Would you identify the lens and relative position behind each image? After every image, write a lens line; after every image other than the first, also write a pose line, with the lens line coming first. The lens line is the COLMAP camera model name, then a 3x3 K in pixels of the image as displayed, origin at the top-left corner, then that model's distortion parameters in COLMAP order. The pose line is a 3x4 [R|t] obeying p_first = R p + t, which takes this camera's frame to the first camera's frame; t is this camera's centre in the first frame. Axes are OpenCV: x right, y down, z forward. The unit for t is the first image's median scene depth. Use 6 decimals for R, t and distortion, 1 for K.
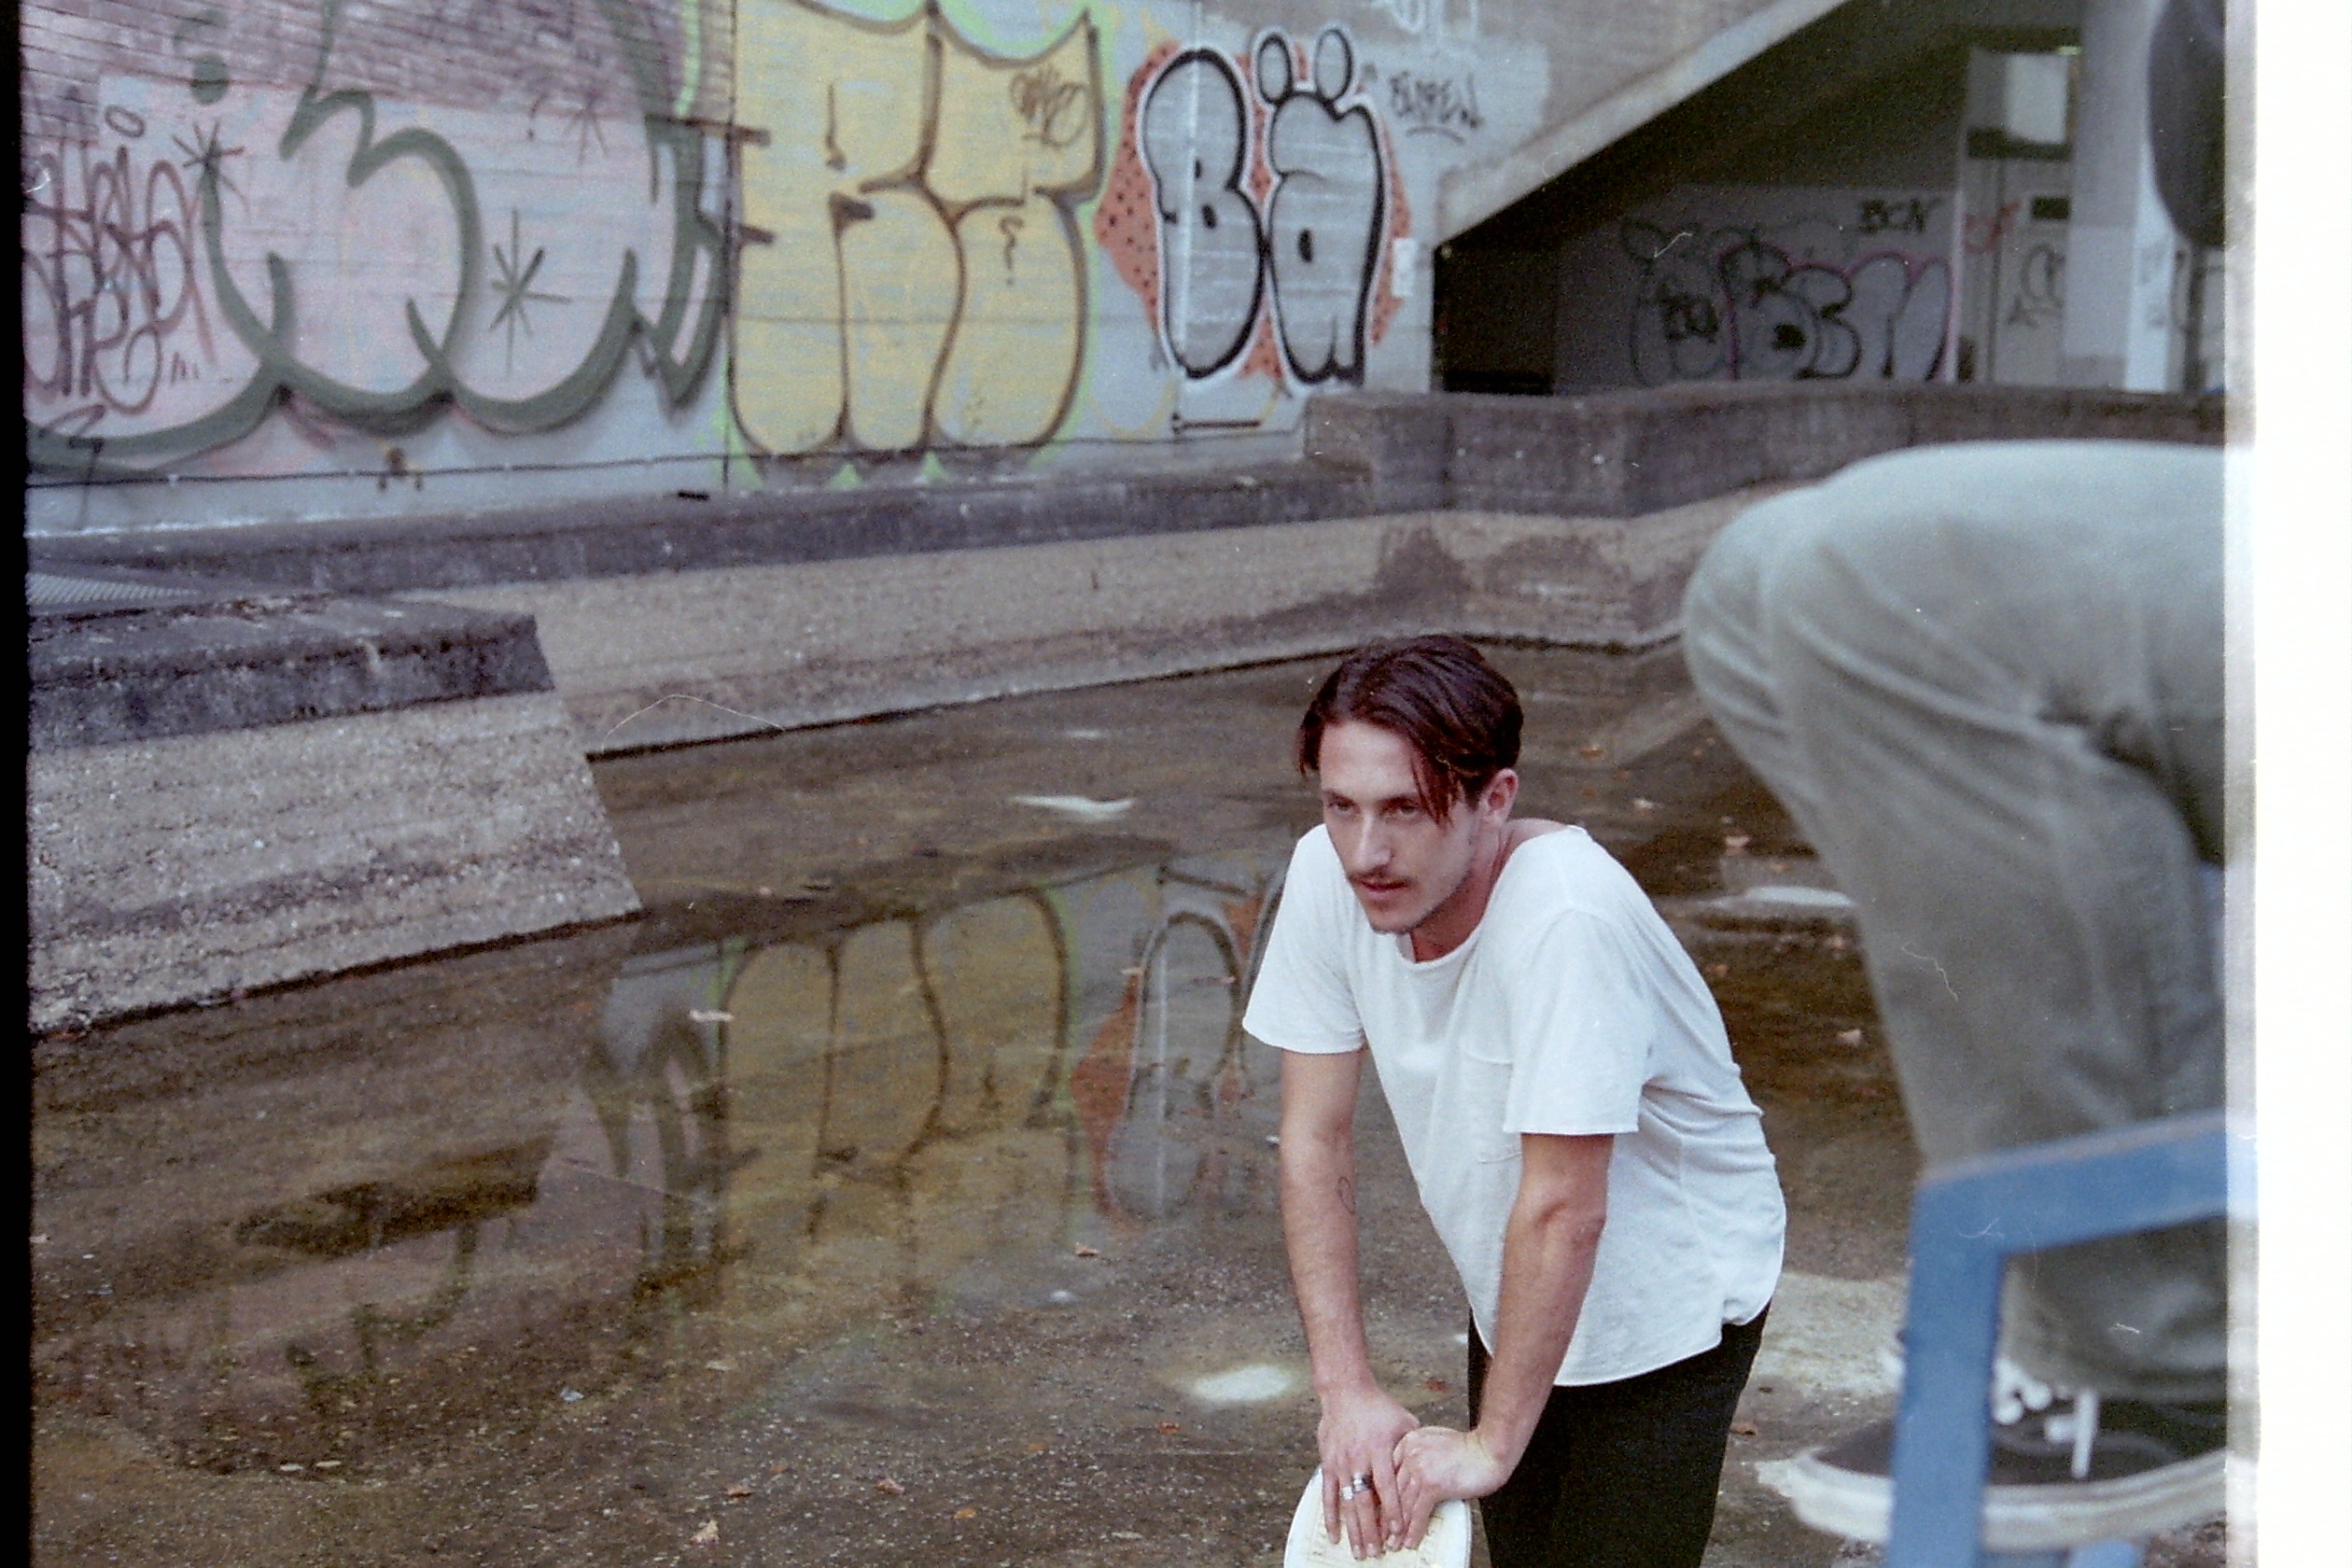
lens RADIAL K [[3150.7, 0, 1173.5], [0, 3150.7, 730.5], [0, 0, 1]] dist [-0.021444, -0.190942]
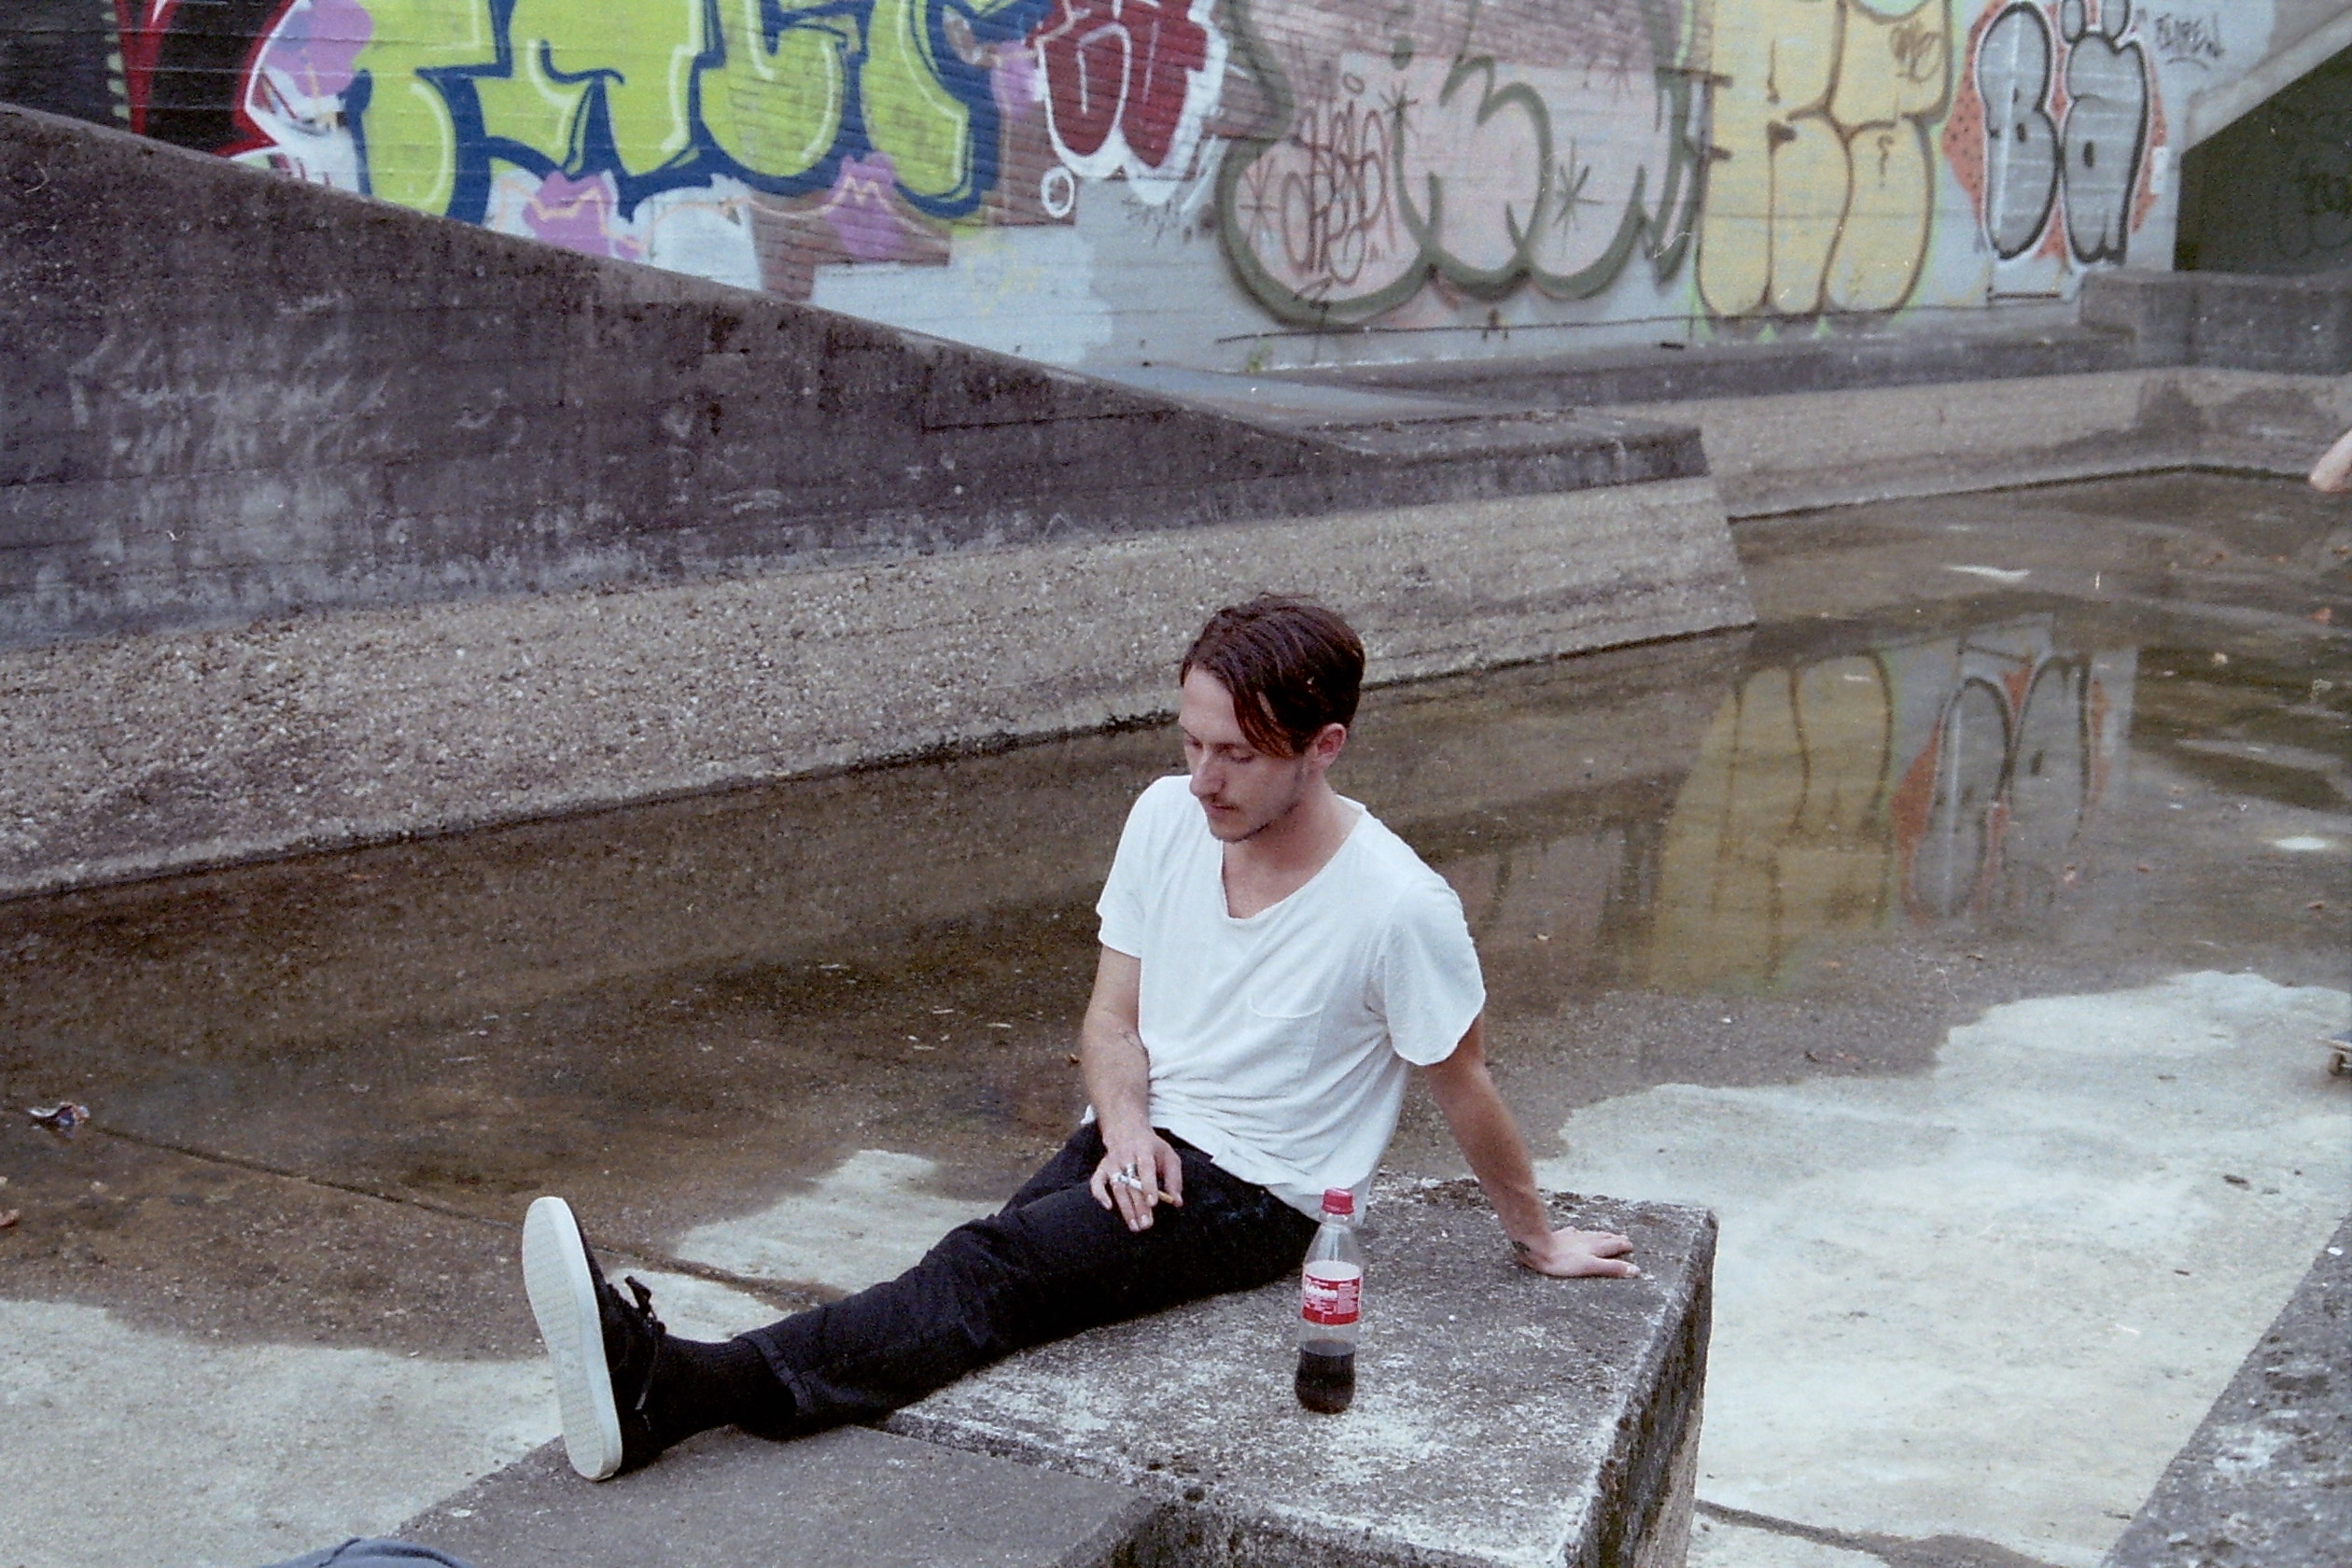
lens RADIAL K [[3150.7, 0, 1173.5], [0, 3150.7, 730.5], [0, 0, 1]] dist [-0.021444, -0.190942]
pose [[0.987457, 0.033224, -0.154351, -0.147316], [-0.025503, 0.998335, 0.051736, 0.026357], [0.155813, -0.047151, 0.986661, -0.383181]]
